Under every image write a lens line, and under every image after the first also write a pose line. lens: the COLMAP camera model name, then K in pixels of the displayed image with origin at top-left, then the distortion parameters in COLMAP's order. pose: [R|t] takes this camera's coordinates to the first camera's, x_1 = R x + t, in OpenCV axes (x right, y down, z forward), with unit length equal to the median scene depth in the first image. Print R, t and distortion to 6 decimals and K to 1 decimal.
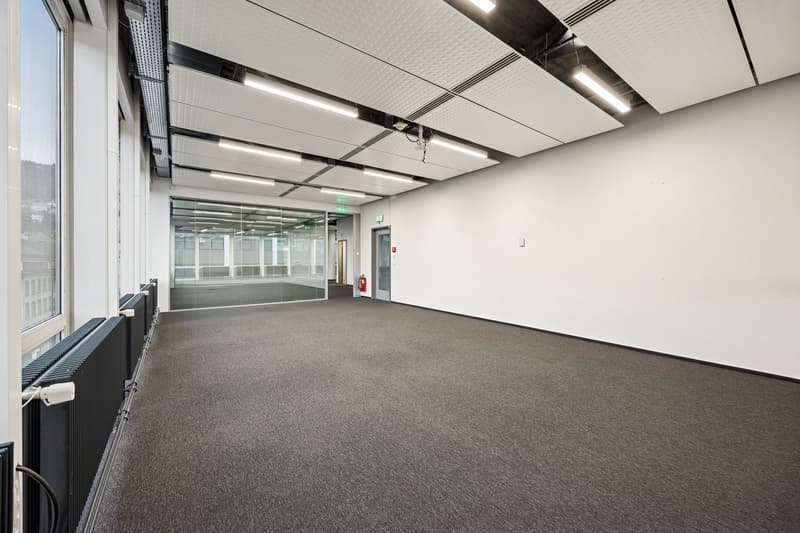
lens RADIAL K [[307.3, 0, 396.7], [0, 307.3, 264.2], [0, 0, 1]] dist [-0.000557, 0.000257]
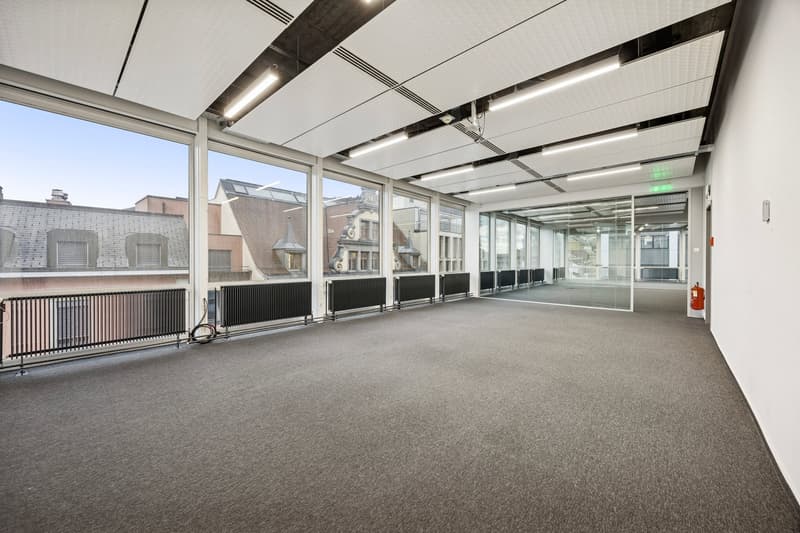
lens RADIAL K [[307.3, 0, 396.7], [0, 307.3, 264.2], [0, 0, 1]] dist [-0.000557, 0.000257]
pose [[0.203619, 0.014191, -0.978947, 0.709766], [-0.017173, 0.999793, 0.010921, -0.001945], [0.978899, 0.014588, 0.203821, 0.499661]]
